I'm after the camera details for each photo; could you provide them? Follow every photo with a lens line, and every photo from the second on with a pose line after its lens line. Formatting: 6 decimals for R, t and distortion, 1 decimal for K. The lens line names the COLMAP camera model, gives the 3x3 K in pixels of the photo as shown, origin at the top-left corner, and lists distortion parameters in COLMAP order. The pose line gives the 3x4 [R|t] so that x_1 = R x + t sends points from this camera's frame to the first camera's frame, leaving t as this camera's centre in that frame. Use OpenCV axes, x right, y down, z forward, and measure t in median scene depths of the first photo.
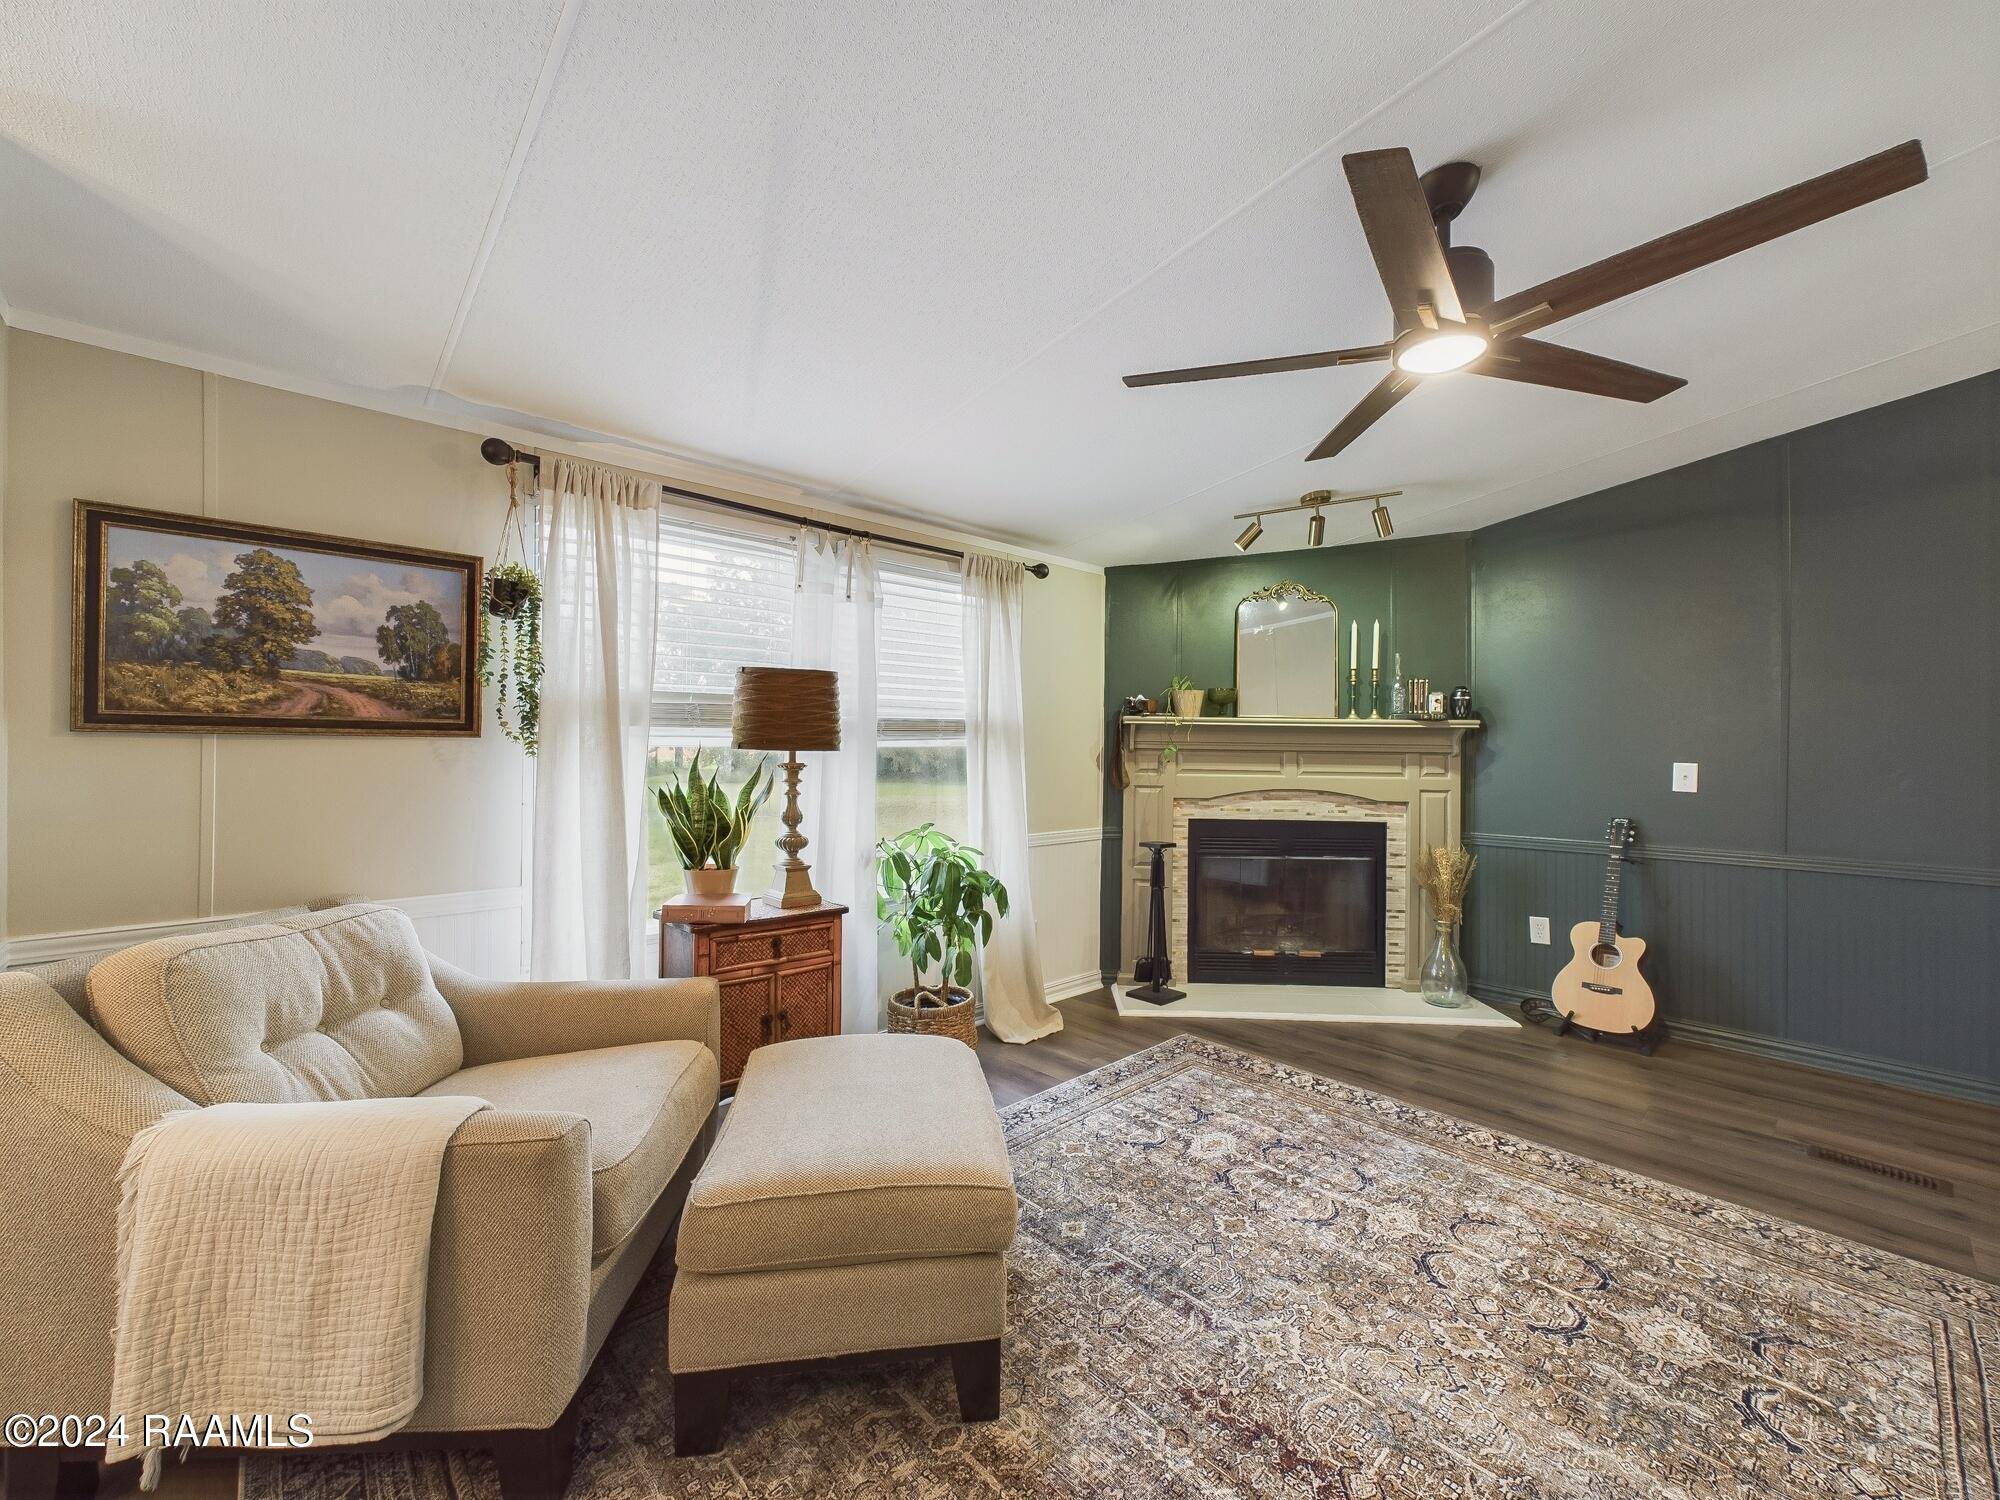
lens RADIAL K [[796.4, 0, 997.0], [0, 796.4, 749.4], [0, 0, 1]] dist [0.001639, 0.000110]
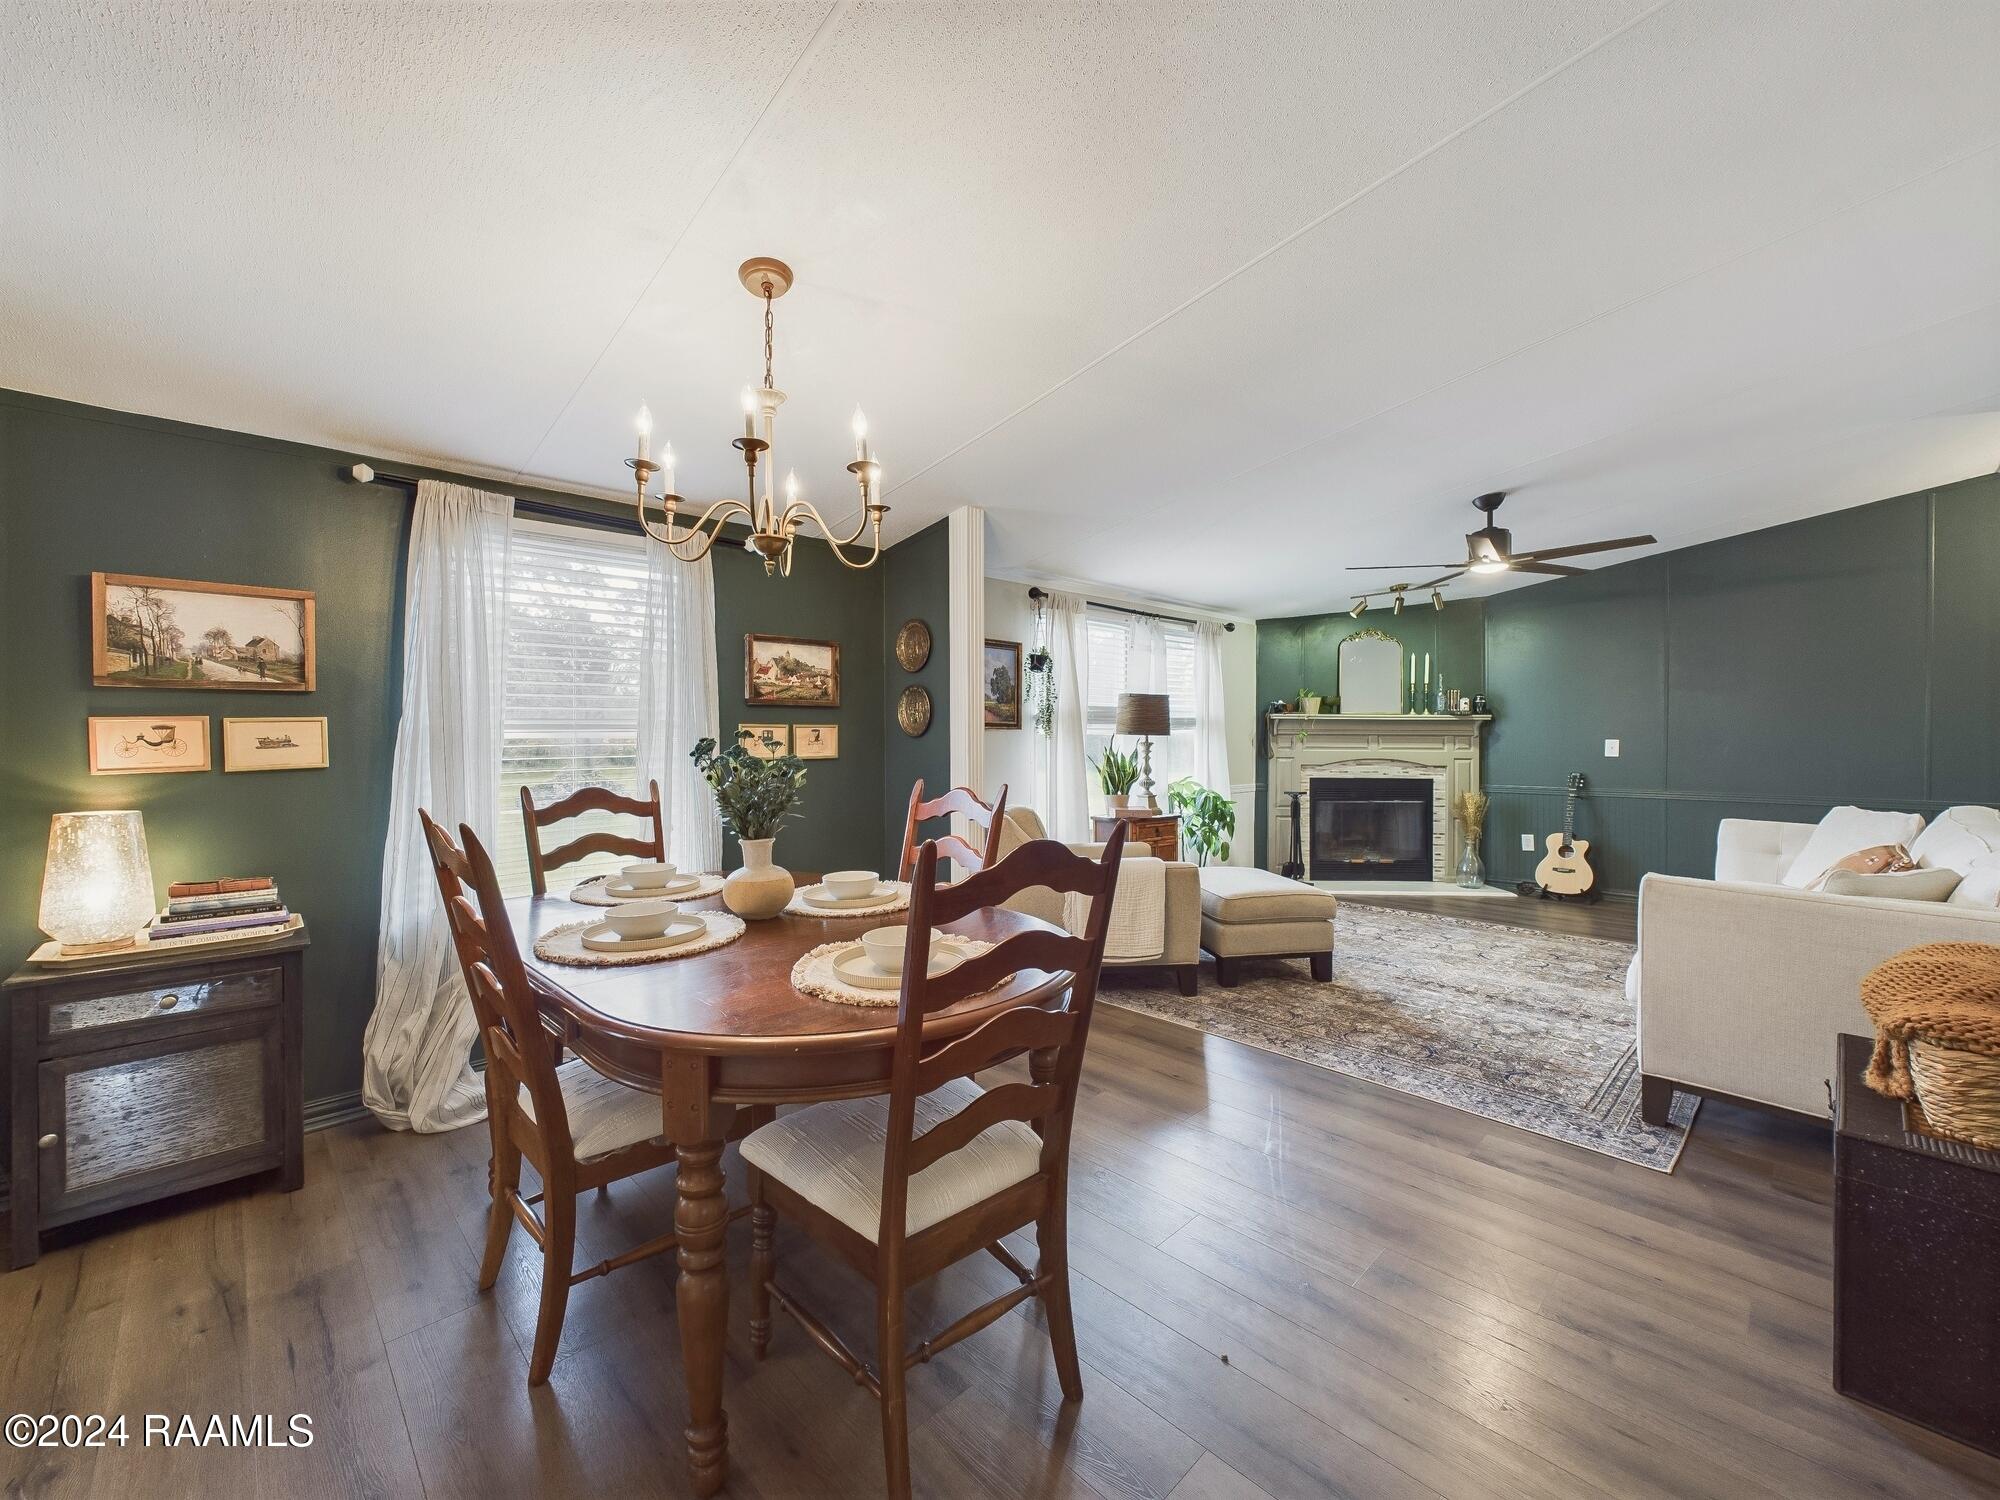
lens RADIAL K [[796.4, 0, 1000.8], [0, 796.4, 743.9], [0, 0, 1]] dist [0.001639, 0.000110]
pose [[0.999820, -0.008384, 0.017047, -0.429932], [0.008282, 0.999947, 0.006047, 0.004719], [-0.017097, -0.005904, 0.999836, -0.619950]]
